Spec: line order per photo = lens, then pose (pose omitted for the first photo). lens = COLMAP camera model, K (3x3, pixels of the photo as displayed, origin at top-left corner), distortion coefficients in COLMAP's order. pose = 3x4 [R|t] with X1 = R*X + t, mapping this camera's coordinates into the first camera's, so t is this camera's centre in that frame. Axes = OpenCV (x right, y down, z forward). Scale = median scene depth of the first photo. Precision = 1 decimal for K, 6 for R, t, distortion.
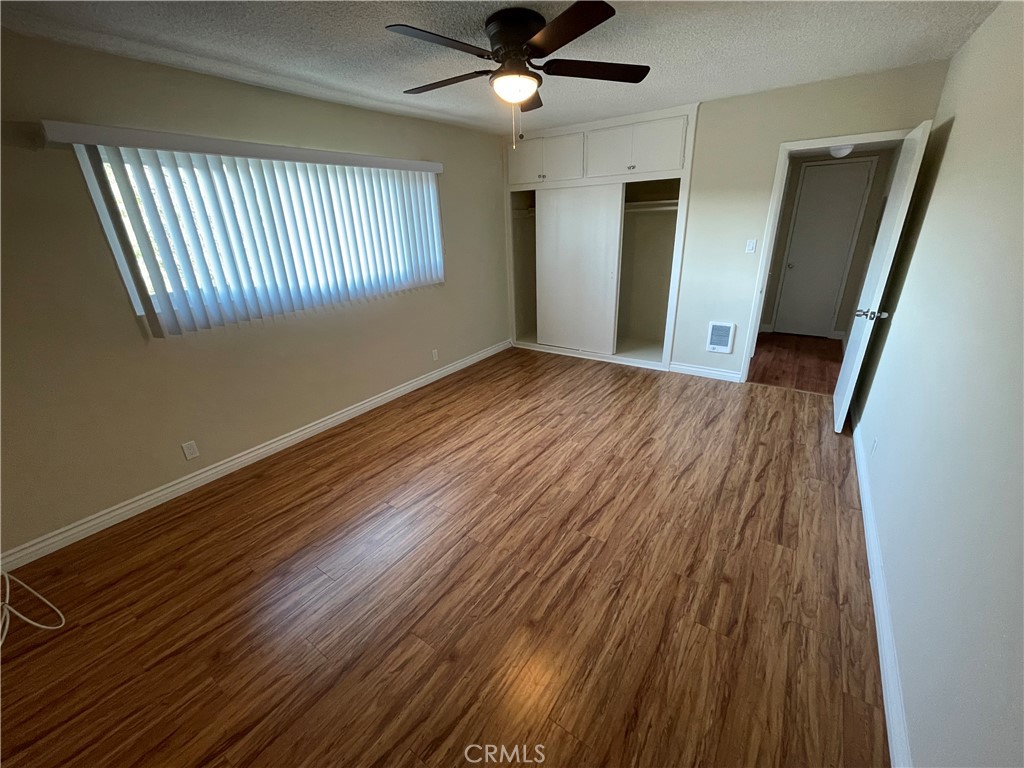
lens RADIAL K [[422.6, 0, 512.0], [0, 422.6, 384.0], [0, 0, 1]] dist [-0.003140, -0.000061]
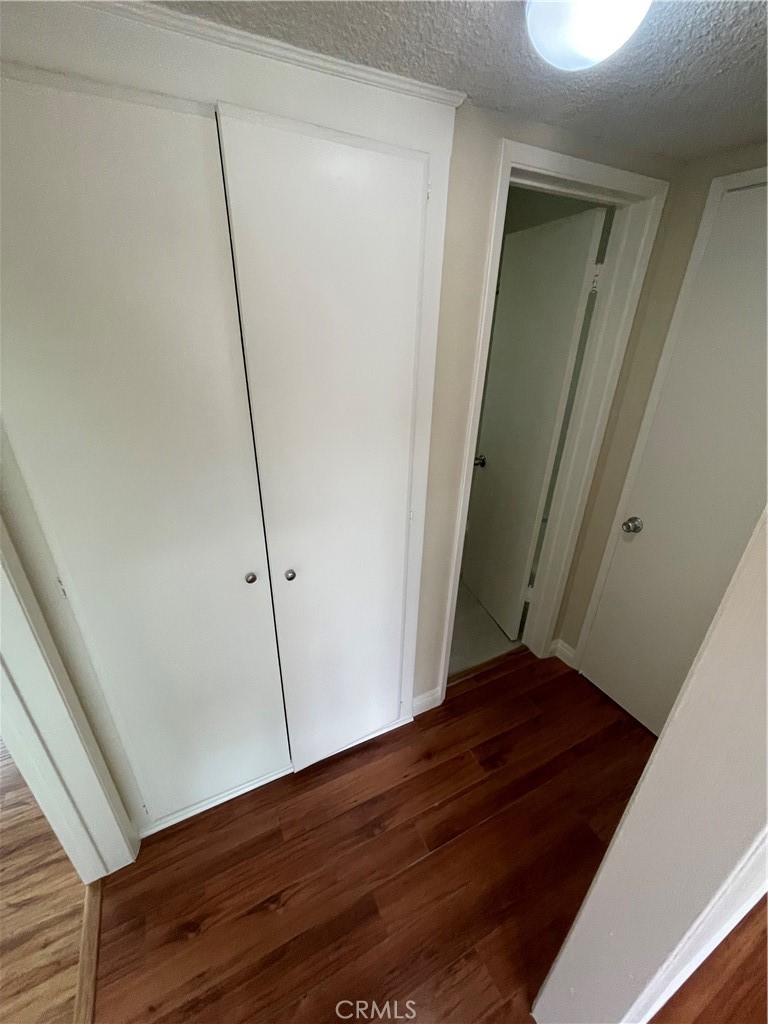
lens RADIAL K [[409.5, 0, 412.3], [0, 409.5, 511.2], [0, 0, 1]] dist [0.017913, -0.007111]
pose [[0.874712, 0.256079, -0.411463, 0.908888], [-0.230214, 0.966650, 0.112205, -0.409210], [0.426474, -0.003422, 0.904493, 0.905412]]
